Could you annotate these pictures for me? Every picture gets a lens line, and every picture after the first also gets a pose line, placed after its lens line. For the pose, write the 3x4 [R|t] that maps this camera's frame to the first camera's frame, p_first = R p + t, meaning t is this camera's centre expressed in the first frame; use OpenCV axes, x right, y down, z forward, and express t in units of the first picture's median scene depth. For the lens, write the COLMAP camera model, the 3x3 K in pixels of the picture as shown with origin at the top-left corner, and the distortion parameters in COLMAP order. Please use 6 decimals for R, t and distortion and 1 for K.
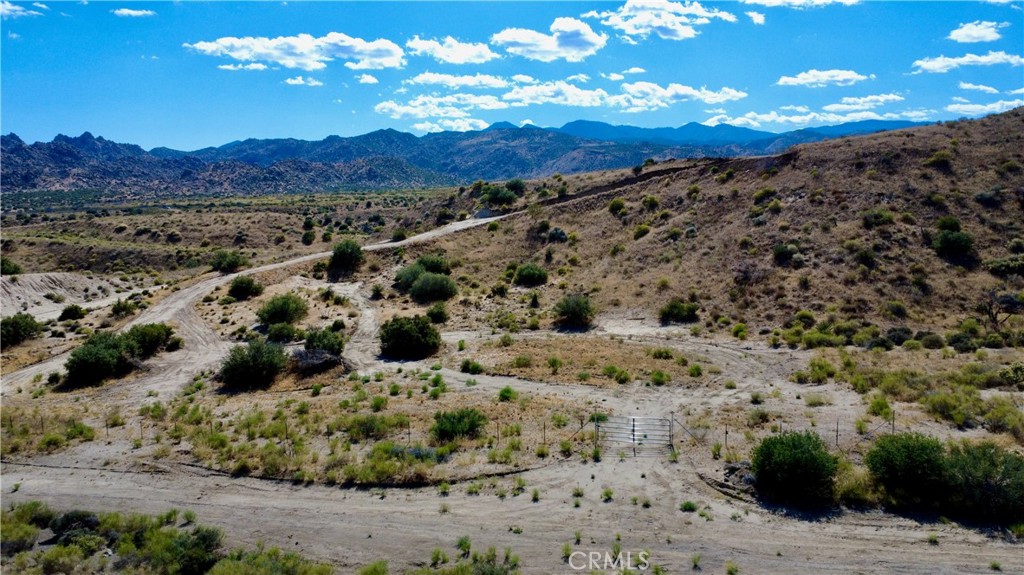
lens RADIAL K [[775.0, 0, 514.6], [0, 775.0, 283.8], [0, 0, 1]] dist [-0.000867, 0.003742]
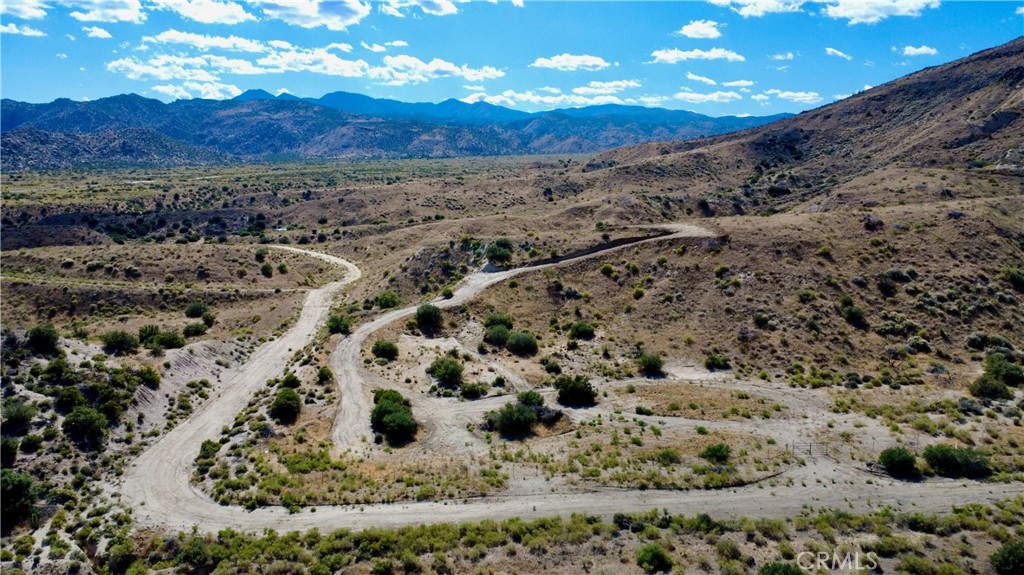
lens RADIAL K [[775.0, 0, 514.6], [0, 775.0, 283.8], [0, 0, 1]] dist [-0.000867, 0.003742]
pose [[0.954182, -0.027202, 0.297989, -0.592038], [0.017025, 0.999181, 0.036696, -0.171613], [-0.298743, -0.029942, 0.953864, -0.379562]]
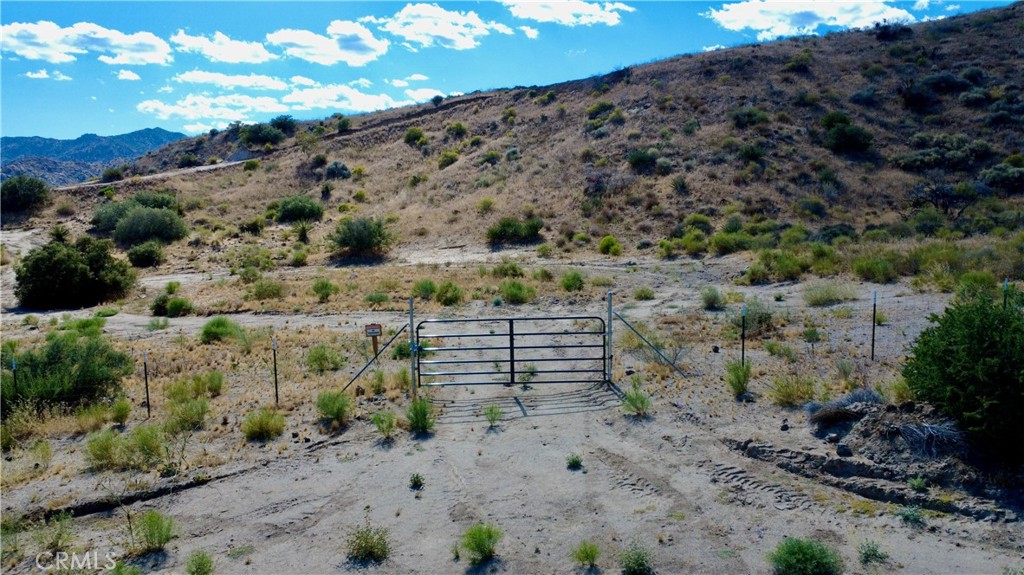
lens RADIAL K [[775.0, 0, 514.6], [0, 775.0, 283.8], [0, 0, 1]] dist [-0.000867, 0.003742]
pose [[0.964385, -0.032765, 0.262466, 0.025338], [0.034348, 0.999409, -0.001448, 0.071853], [-0.262264, 0.010412, 0.964940, 0.289358]]
